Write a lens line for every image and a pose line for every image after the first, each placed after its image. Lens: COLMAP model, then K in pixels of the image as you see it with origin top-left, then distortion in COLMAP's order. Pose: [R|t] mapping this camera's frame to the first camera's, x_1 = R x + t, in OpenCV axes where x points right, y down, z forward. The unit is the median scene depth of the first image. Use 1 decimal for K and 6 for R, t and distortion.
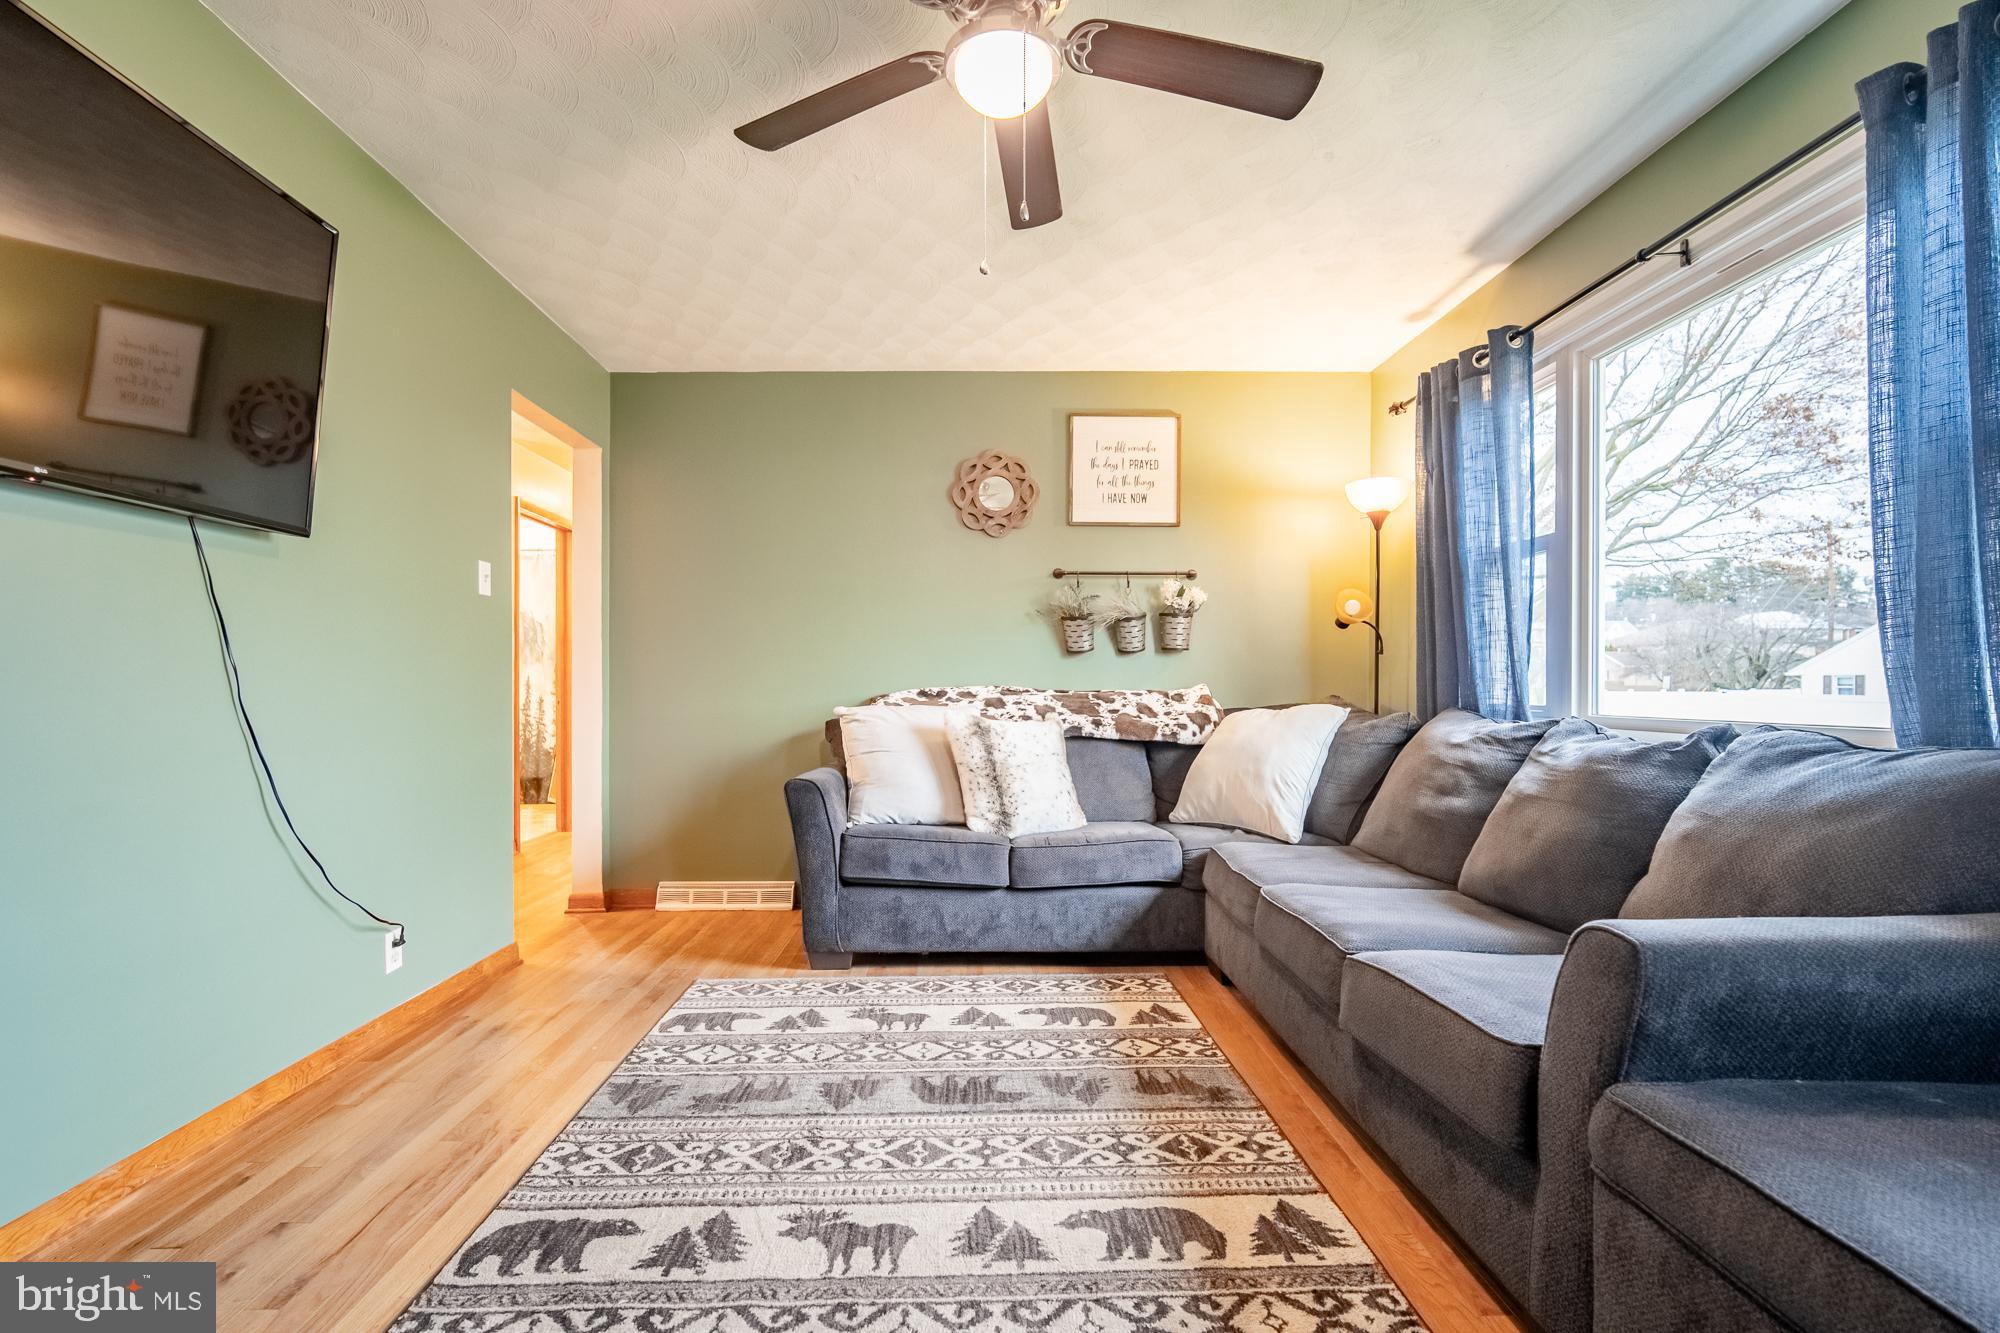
lens RADIAL K [[914.9, 0, 998.3], [0, 914.9, 688.5], [0, 0, 1]] dist [0.011106, 0.000342]
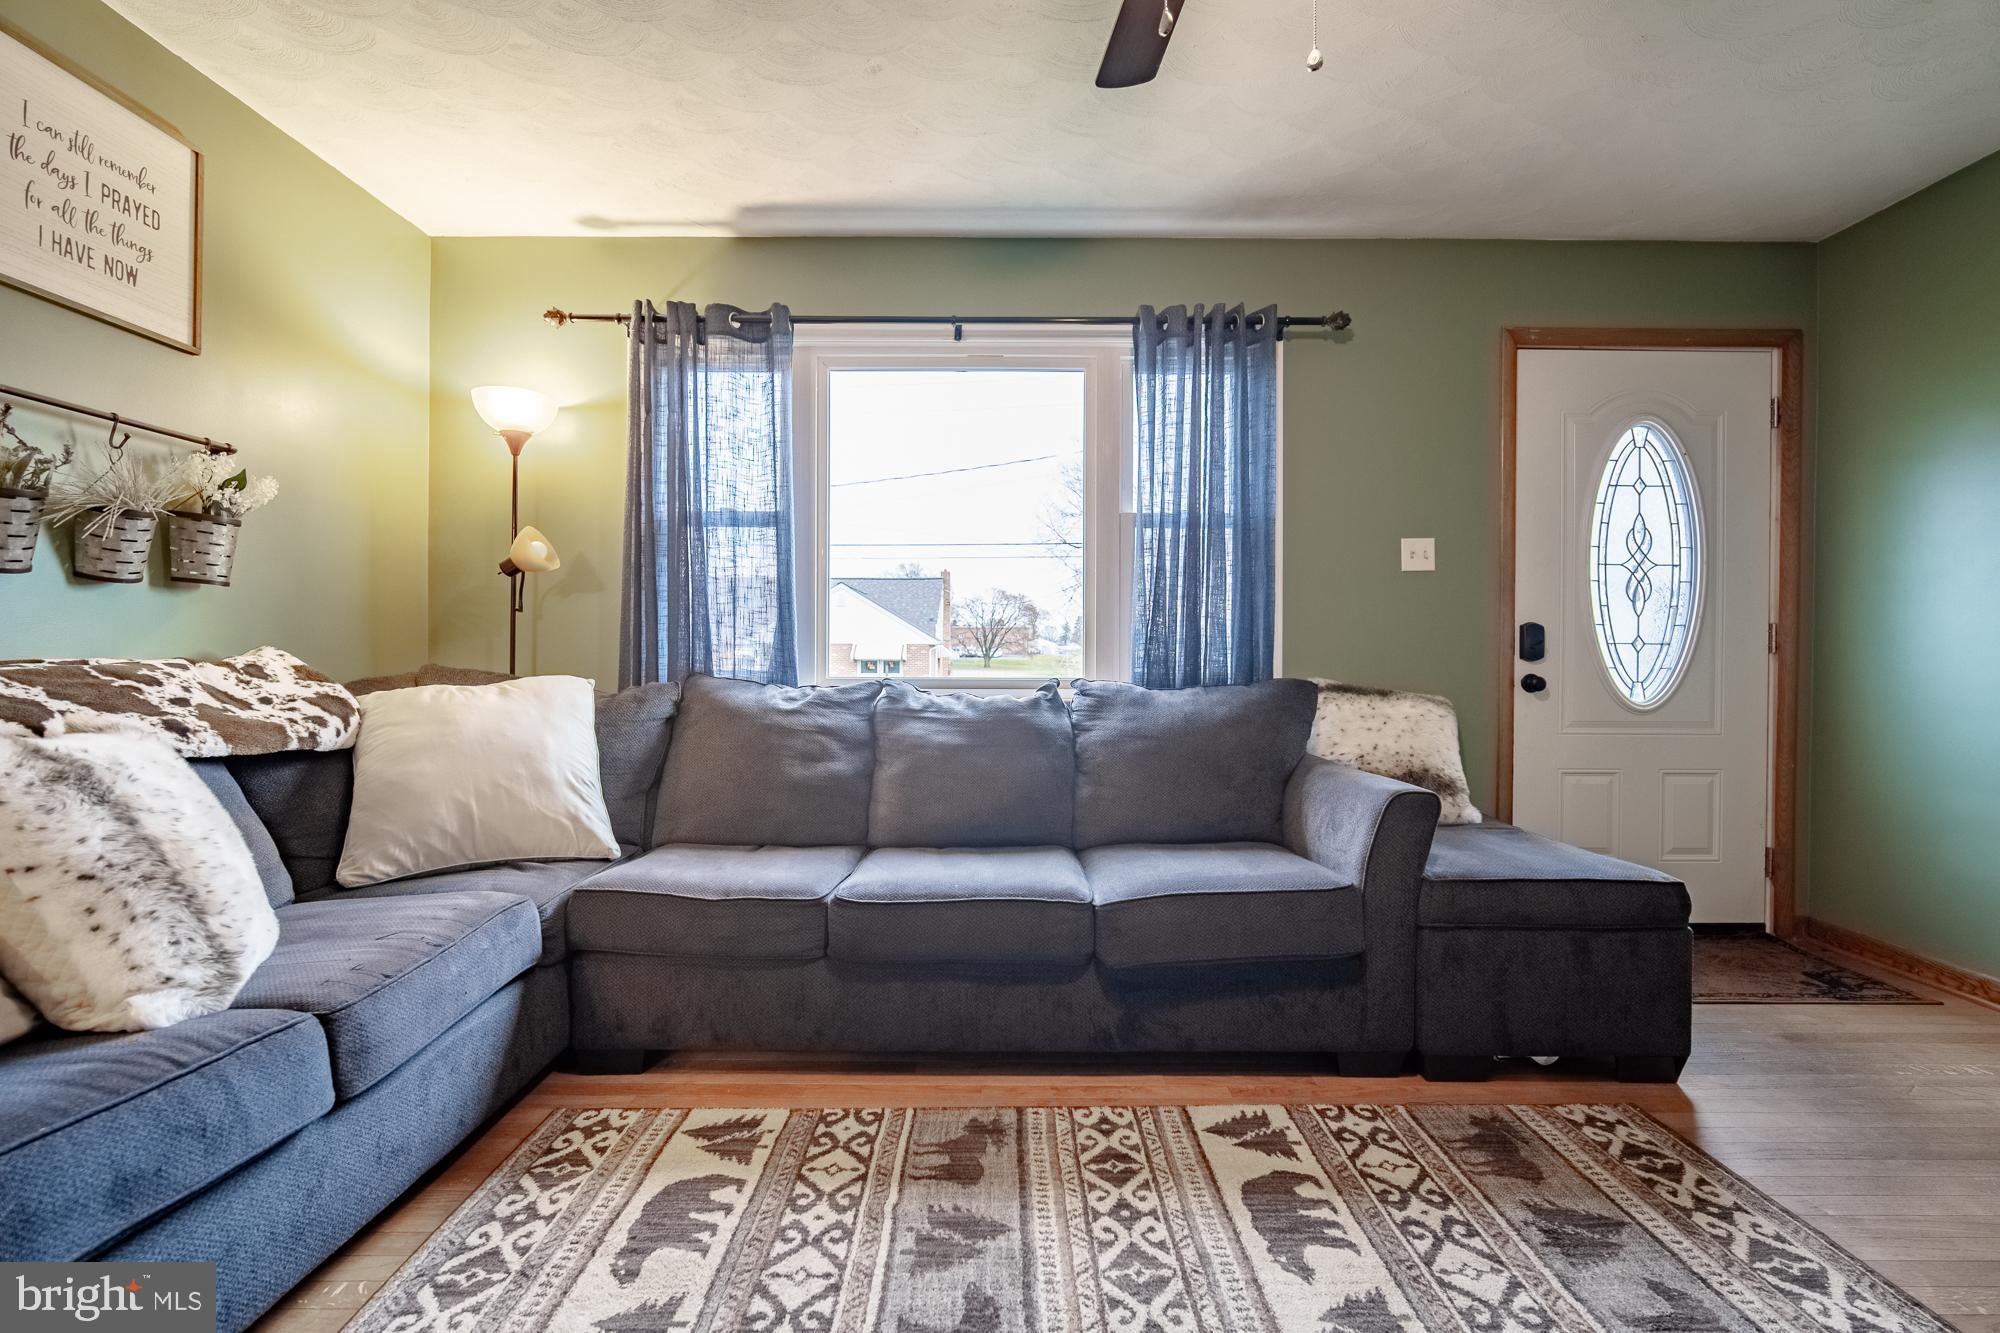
lens RADIAL K [[875.6, 0, 1002.0], [0, 875.6, 662.8], [0, 0, 1]] dist [-0.014138, 0.005153]
pose [[0.031408, -0.010432, 0.999452, -0.475795], [-0.000594, 0.999945, 0.010456, -0.001543], [-0.999506, -0.000923, 0.031400, 0.800320]]
